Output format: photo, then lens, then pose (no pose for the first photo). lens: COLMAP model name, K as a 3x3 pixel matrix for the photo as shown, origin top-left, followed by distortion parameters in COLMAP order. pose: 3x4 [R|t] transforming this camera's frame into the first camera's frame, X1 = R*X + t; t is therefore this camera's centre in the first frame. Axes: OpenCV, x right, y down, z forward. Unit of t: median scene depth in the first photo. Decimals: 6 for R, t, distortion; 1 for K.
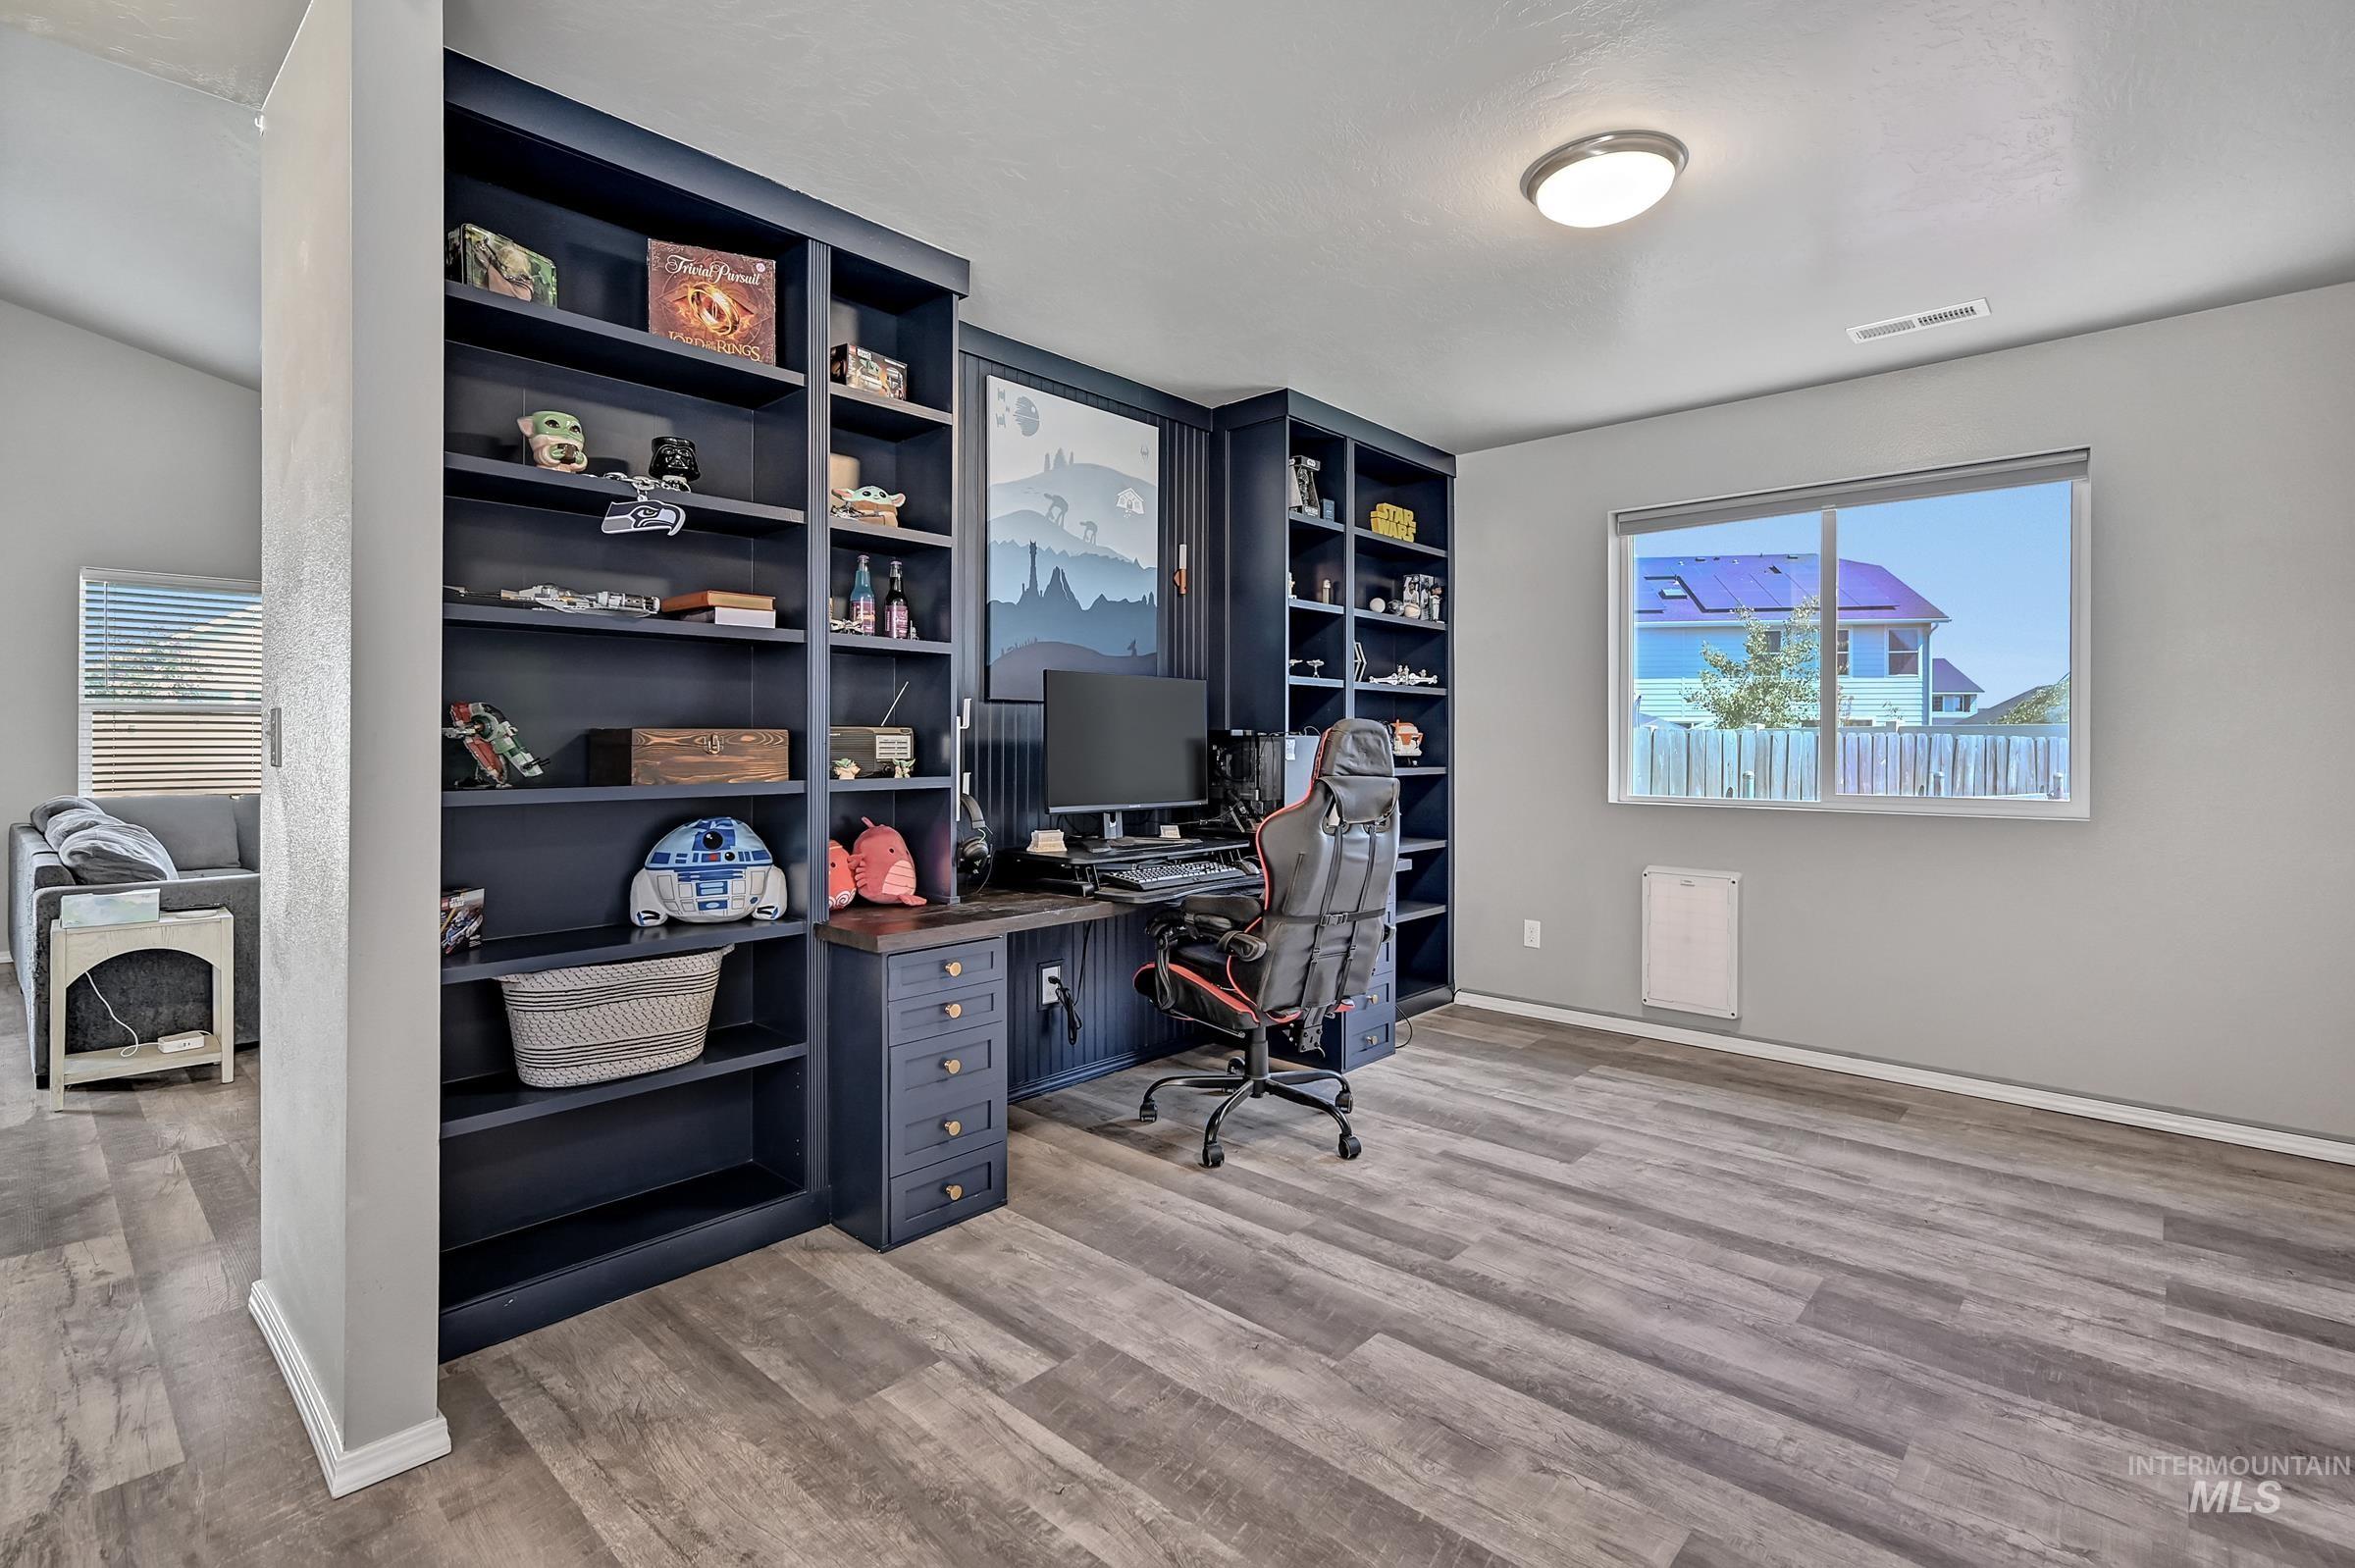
lens RADIAL K [[1094.9, 0, 1156.4], [0, 1094.9, 745.0], [0, 0, 1]] dist [-0.001555, -0.000100]
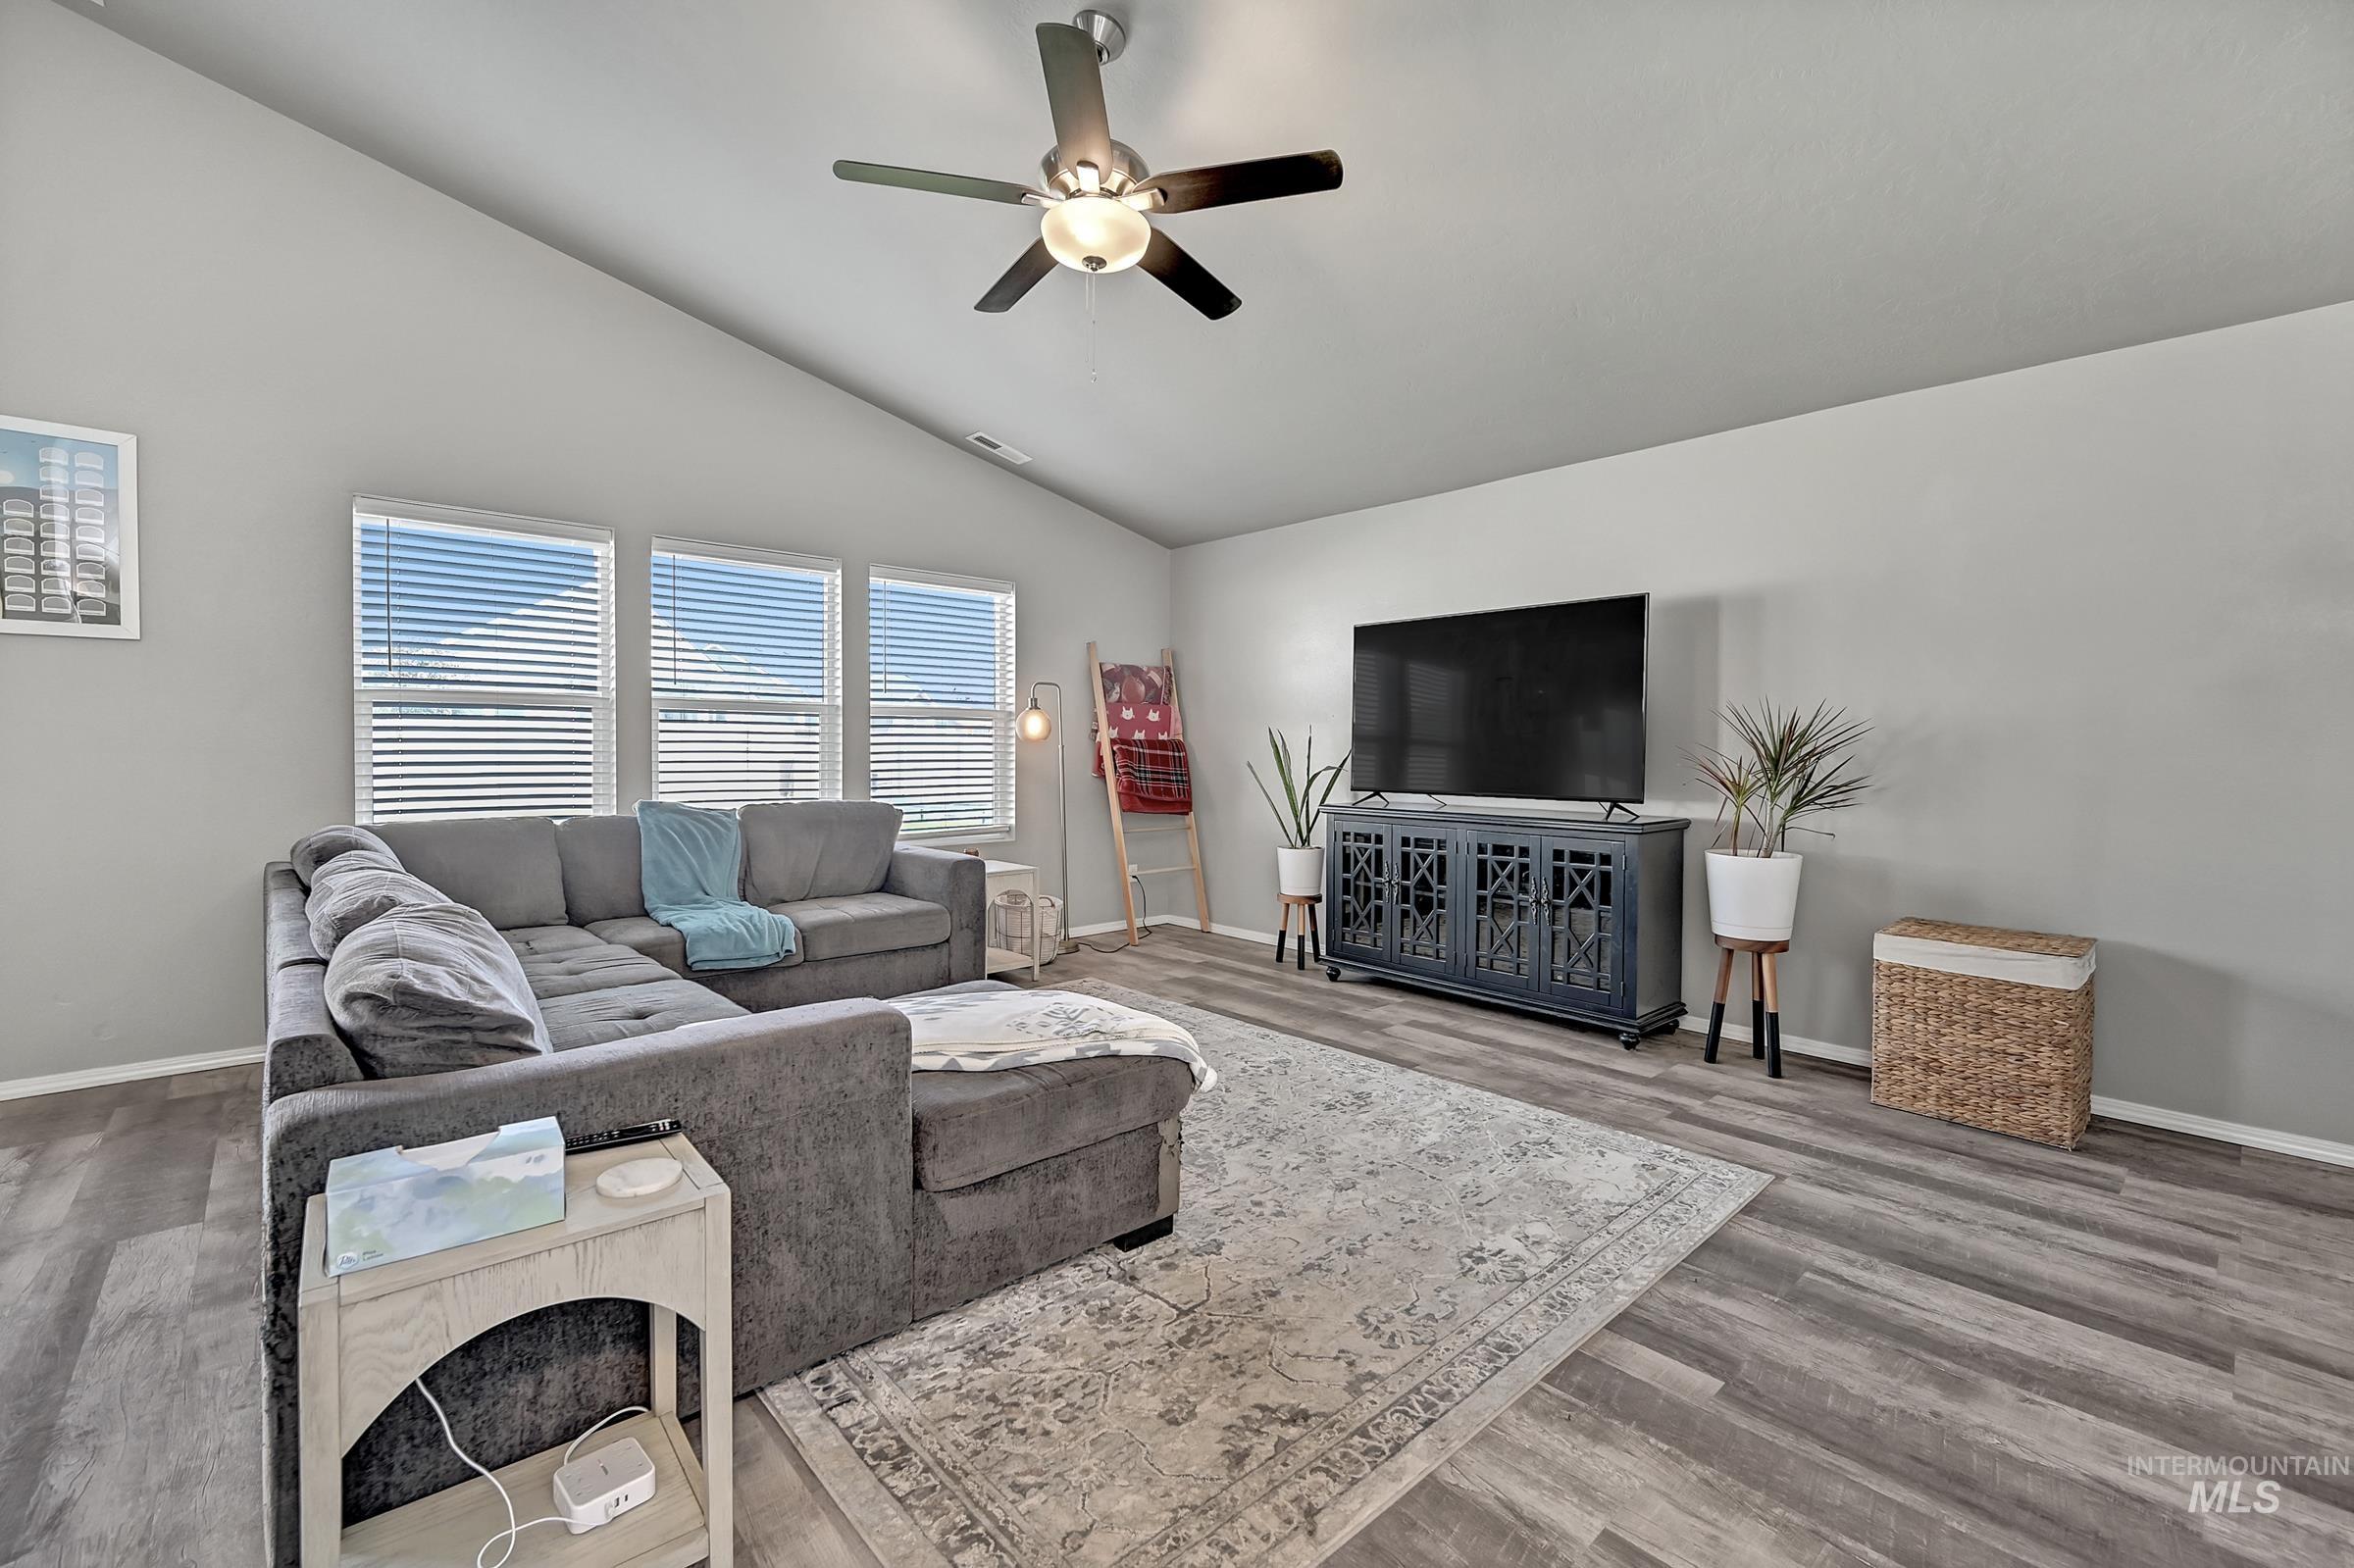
lens RADIAL K [[997.8, 0, 1182.3], [0, 997.8, 770.6], [0, 0, 1]] dist [0.002638, 0.000270]
pose [[0.996355, 0.004351, -0.085191, -0.612460], [-0.002628, 0.999790, 0.020325, -0.004450], [0.085262, -0.020027, 0.996157, 0.617189]]
